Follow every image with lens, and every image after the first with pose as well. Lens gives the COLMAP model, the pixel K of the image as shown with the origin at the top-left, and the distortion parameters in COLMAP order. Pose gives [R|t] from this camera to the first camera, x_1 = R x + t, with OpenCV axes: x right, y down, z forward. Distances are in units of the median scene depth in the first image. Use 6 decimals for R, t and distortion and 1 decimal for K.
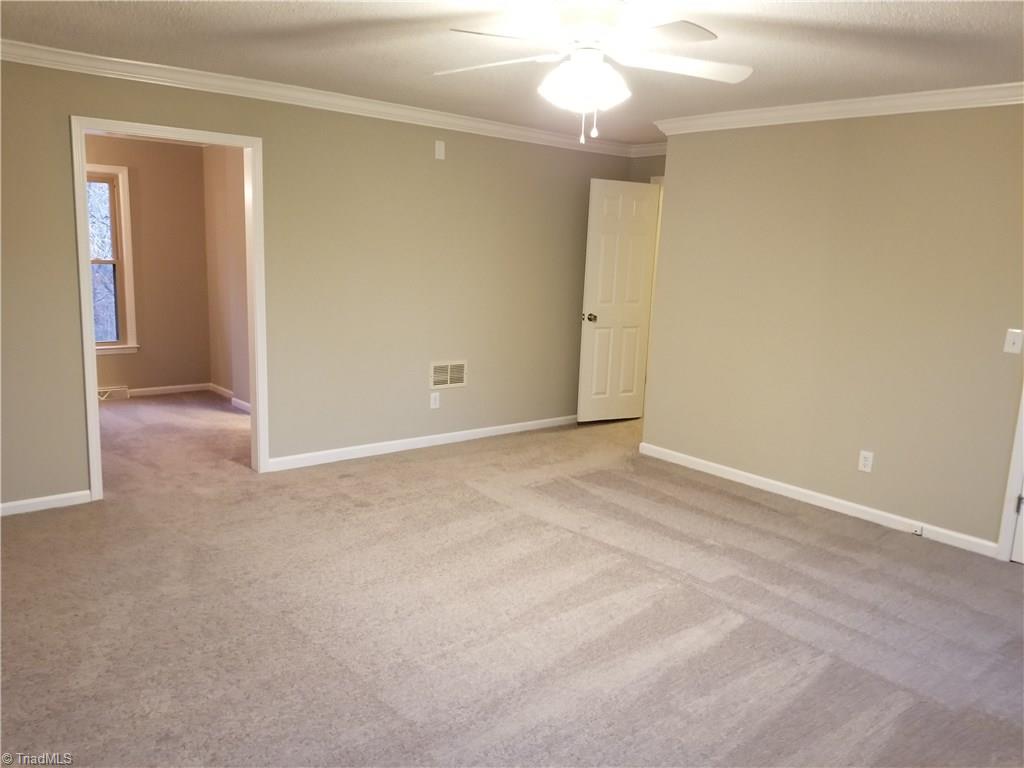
lens RADIAL K [[800.6, 0, 513.0], [0, 800.6, 386.0], [0, 0, 1]] dist [0.060628, -0.085528]
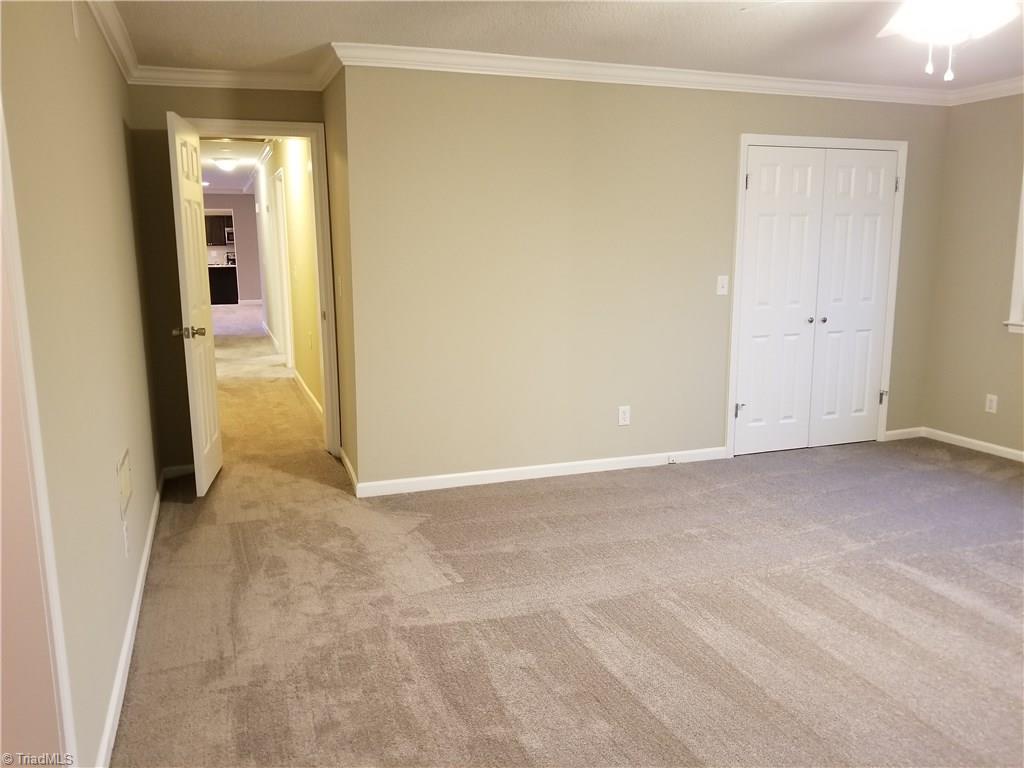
lens RADIAL K [[800.6, 0, 513.8], [0, 800.6, 375.9], [0, 0, 1]] dist [0.060628, -0.085528]
pose [[0.324316, -0.197842, 0.925029, -0.568686], [0.174245, 0.973646, 0.147150, -0.136306], [-0.929762, 0.113459, 0.350242, 0.745603]]
